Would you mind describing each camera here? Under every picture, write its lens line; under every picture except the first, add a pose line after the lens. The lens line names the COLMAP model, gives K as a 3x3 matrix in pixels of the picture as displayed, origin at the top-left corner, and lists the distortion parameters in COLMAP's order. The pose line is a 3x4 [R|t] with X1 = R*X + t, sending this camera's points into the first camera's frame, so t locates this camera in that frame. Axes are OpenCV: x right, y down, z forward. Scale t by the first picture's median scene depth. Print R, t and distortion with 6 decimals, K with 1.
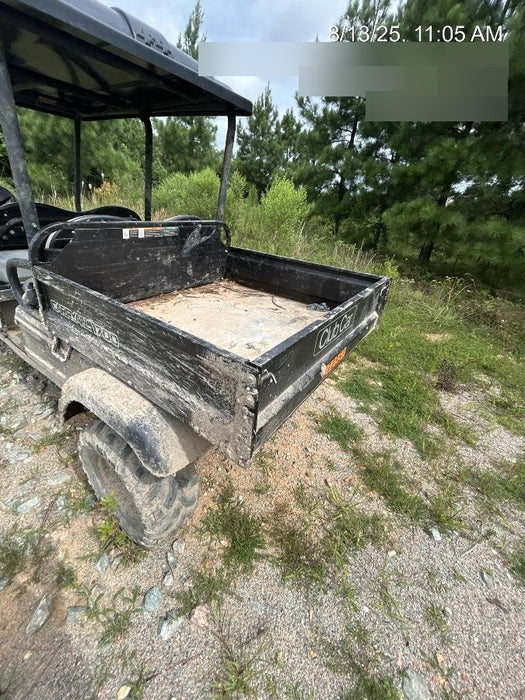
lens RADIAL K [[282.8, 0, 265.1], [0, 282.8, 346.7], [0, 0, 1]] dist [0.000894, -0.000571]
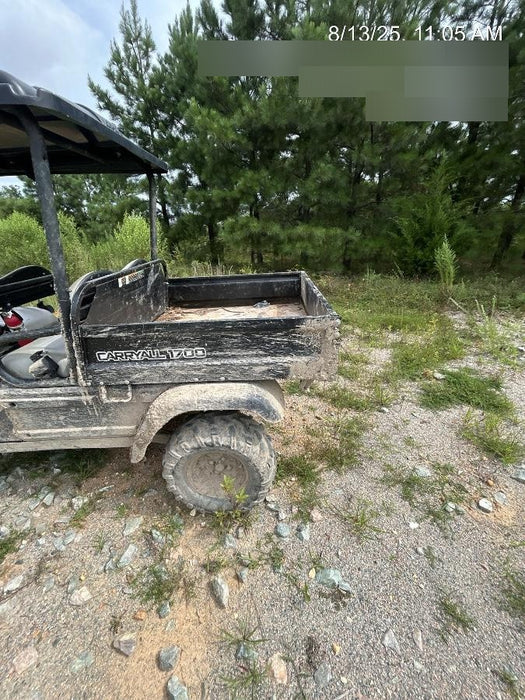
lens RADIAL K [[282.8, 0, 265.1], [0, 282.8, 346.7], [0, 0, 1]] dist [0.000894, -0.000571]
pose [[0.819918, -0.336235, 0.463336, -0.593631], [0.365165, 0.930490, 0.029046, 0.014374], [-0.440896, 0.145379, 0.885706, -0.202538]]
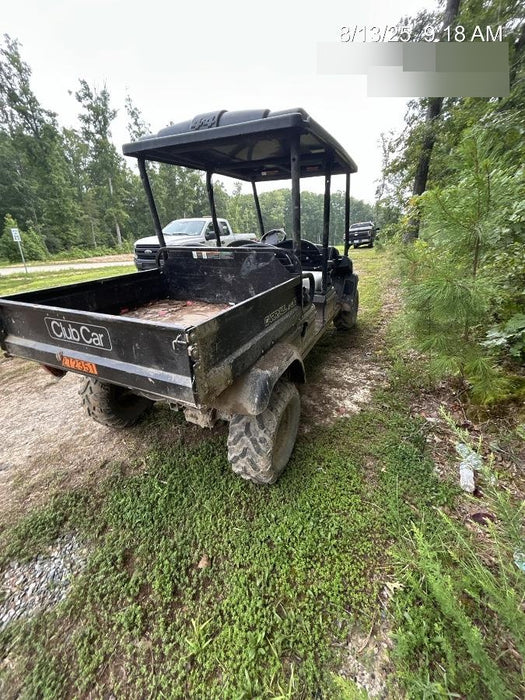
lens RADIAL K [[282.8, 0, 265.1], [0, 282.8, 346.7], [0, 0, 1]] dist [0.000894, -0.000571]
pose [[0.169441, 0.299887, -0.938806, 1.059126], [-0.428701, 0.880164, 0.203780, -0.413378], [0.887415, 0.367939, 0.277698, 1.034941]]
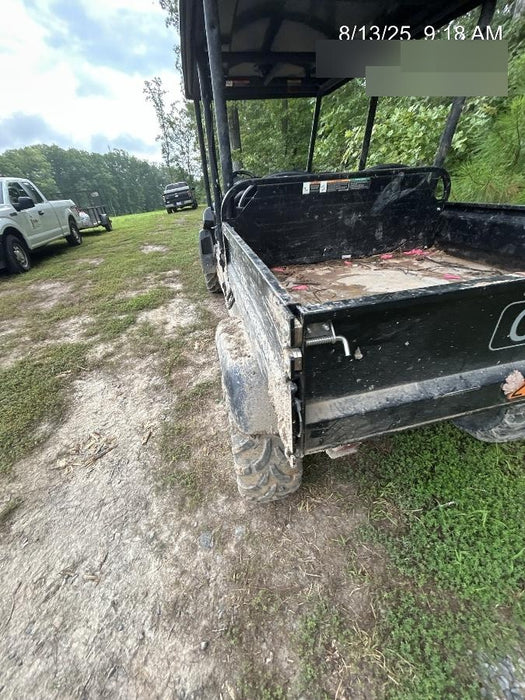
lens RADIAL K [[281.6, 0, 264.7], [0, 281.6, 346.9], [0, 0, 1]] dist [0.001051, 0.000405]
pose [[0.719778, 0.231497, -0.654469, 0.146759], [-0.205449, 0.971563, 0.117707, 0.036660], [0.663107, 0.049737, 0.746871, 0.209779]]
